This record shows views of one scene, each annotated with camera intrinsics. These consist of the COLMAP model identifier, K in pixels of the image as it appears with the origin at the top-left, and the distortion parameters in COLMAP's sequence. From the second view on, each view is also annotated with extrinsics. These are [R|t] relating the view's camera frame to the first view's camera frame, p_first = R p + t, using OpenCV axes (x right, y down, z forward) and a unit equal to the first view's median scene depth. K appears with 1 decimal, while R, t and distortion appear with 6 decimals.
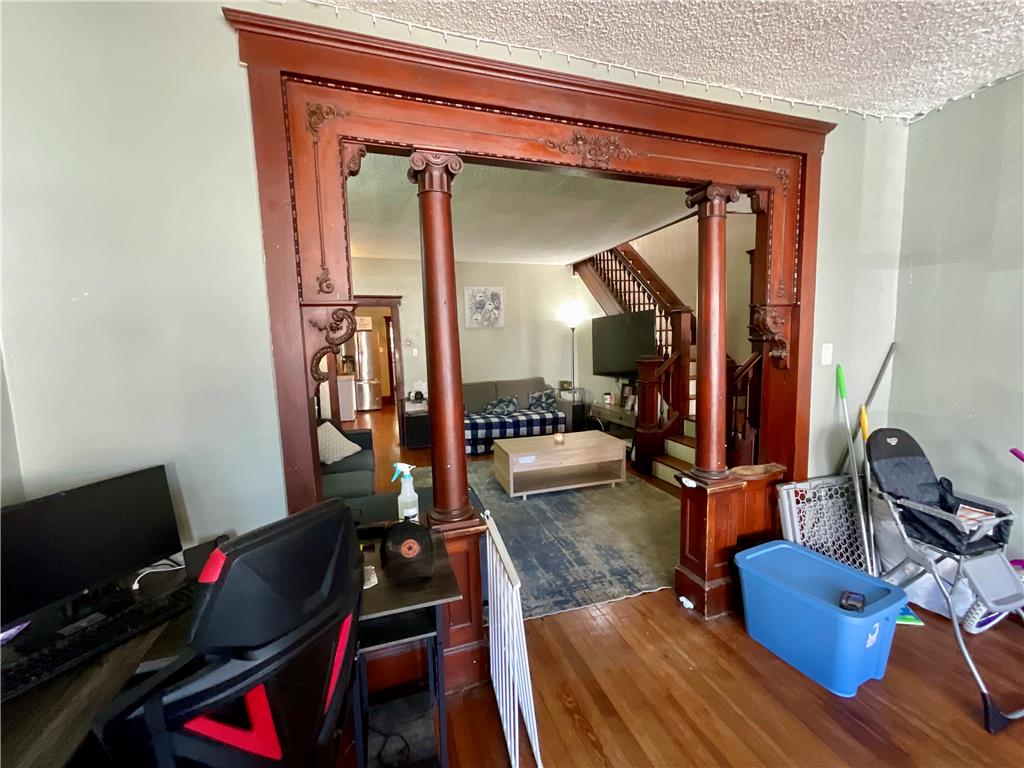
lens RADIAL K [[419.0, 0, 512.7], [0, 419.0, 382.9], [0, 0, 1]] dist [-0.011485, -0.001037]
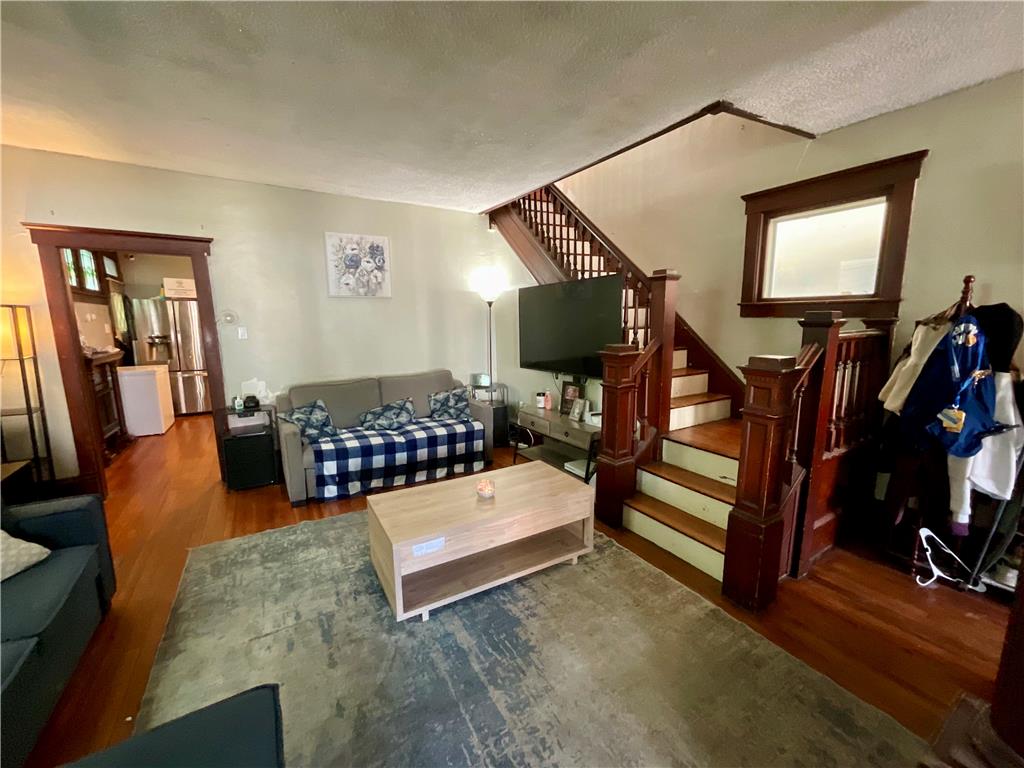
lens RADIAL K [[419.0, 0, 516.3], [0, 419.0, 387.1], [0, 0, 1]] dist [-0.011485, -0.001037]
pose [[0.970847, -0.018653, 0.238975, 0.012880], [0.004335, 0.998171, 0.060301, -0.030426], [-0.239663, -0.057507, 0.969152, 0.315210]]
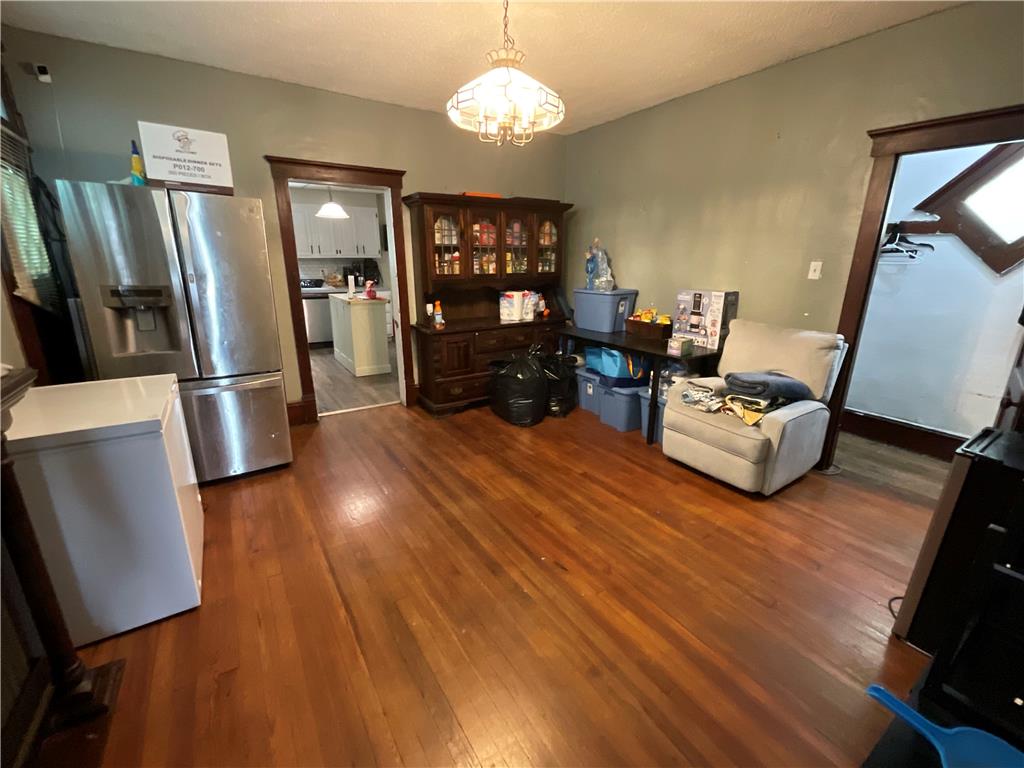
lens RADIAL K [[419.0, 0, 509.0], [0, 419.0, 379.9], [0, 0, 1]] dist [-0.011485, -0.001037]
pose [[0.962042, -0.043186, 0.269462, -0.384464], [-0.006880, 0.983248, 0.182145, -0.089064], [-0.272814, -0.177085, 0.945629, 1.076508]]
